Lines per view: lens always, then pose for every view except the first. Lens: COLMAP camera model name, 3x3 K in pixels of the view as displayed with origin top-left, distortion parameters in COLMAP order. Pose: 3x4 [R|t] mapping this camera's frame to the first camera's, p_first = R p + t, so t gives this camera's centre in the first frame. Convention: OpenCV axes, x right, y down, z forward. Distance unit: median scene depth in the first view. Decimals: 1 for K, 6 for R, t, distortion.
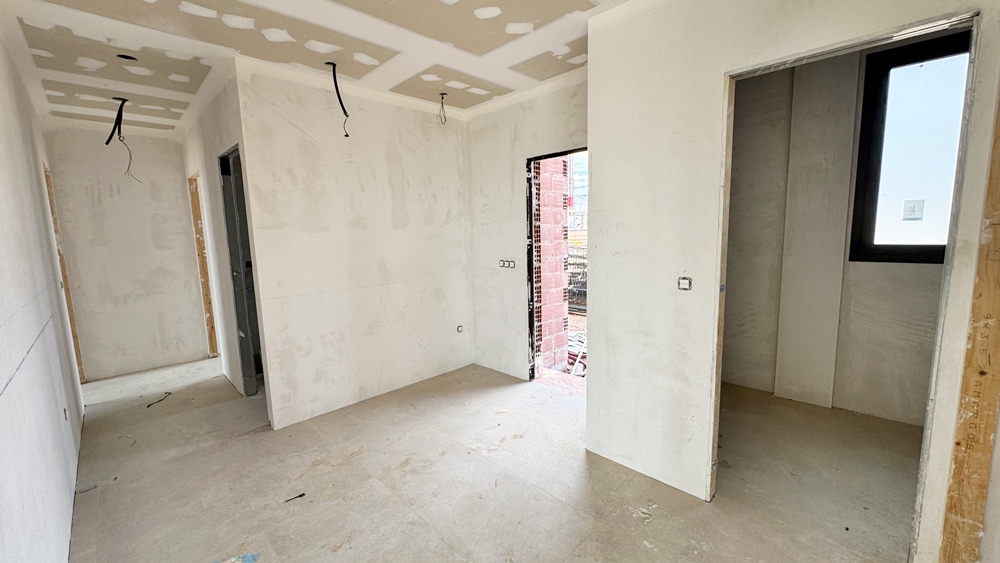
lens RADIAL K [[398.7, 0, 504.7], [0, 398.7, 282.3], [0, 0, 1]] dist [-0.004613, 0.000579]
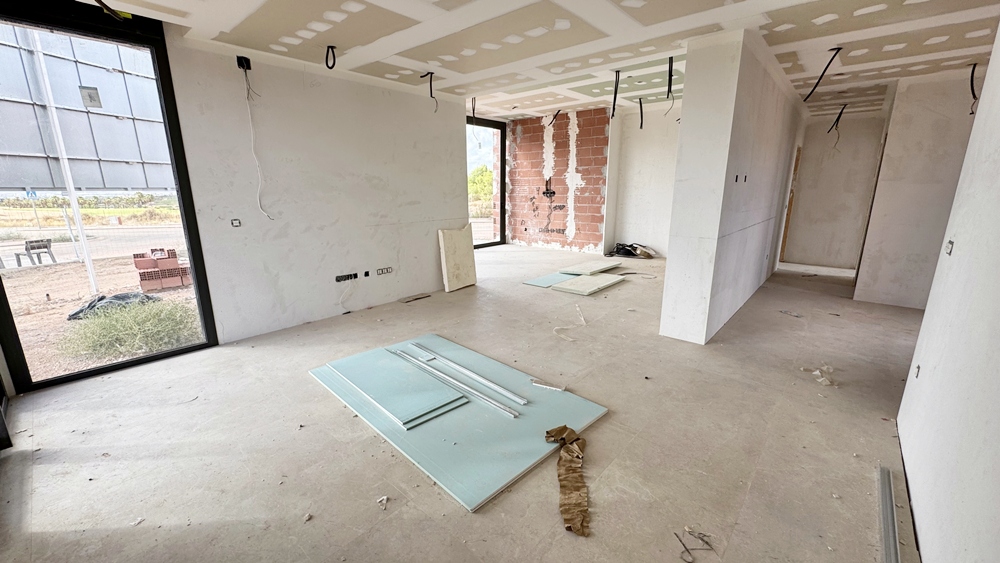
lens RADIAL K [[398.7, 0, 496.8], [0, 398.7, 281.8], [0, 0, 1]] dist [-0.004613, 0.000579]
pose [[0.057186, 0.255476, -0.965123, 0.766343], [-0.129621, 0.960422, 0.246551, 0.055366], [0.989913, 0.111001, 0.088038, -0.541736]]
